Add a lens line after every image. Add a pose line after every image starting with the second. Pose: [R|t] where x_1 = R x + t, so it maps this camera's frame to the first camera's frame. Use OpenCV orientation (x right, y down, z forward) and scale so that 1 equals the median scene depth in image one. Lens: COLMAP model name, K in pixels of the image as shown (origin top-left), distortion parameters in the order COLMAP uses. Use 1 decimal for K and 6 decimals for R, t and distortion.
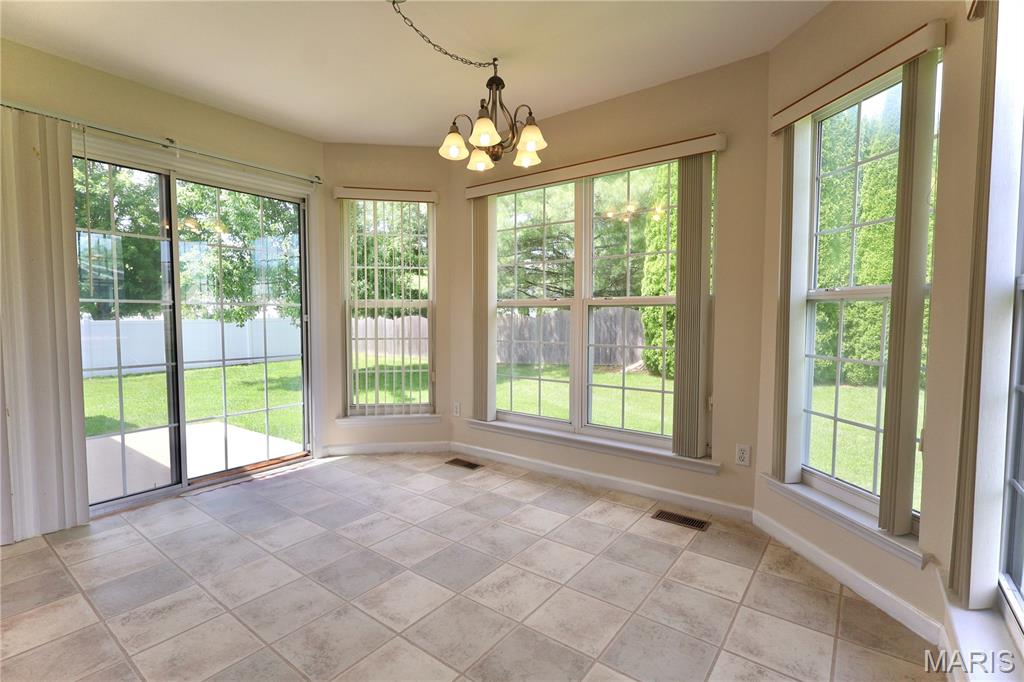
lens RADIAL K [[473.2, 0, 511.3], [0, 473.2, 340.7], [0, 0, 1]] dist [-0.003373, 0.001423]
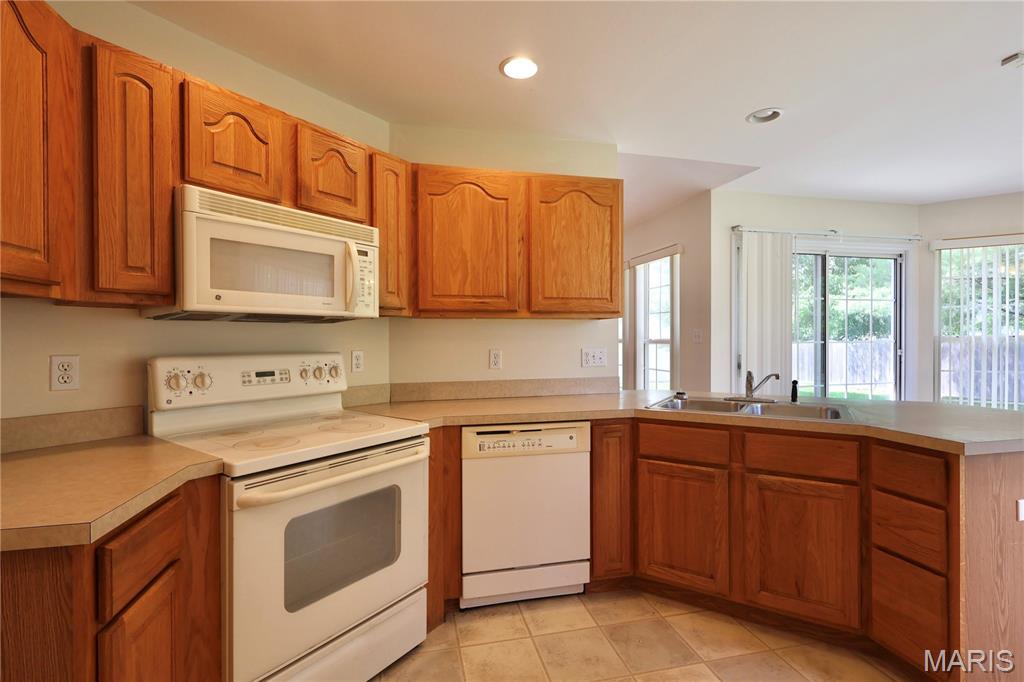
lens RADIAL K [[473.2, 0, 509.8], [0, 473.2, 342.1], [0, 0, 1]] dist [-0.003373, 0.001423]
pose [[0.760725, 0.000368, -0.649074, -0.509692], [-0.026697, 0.999171, -0.030723, -0.013599], [0.648525, 0.040700, 0.760105, -0.689870]]
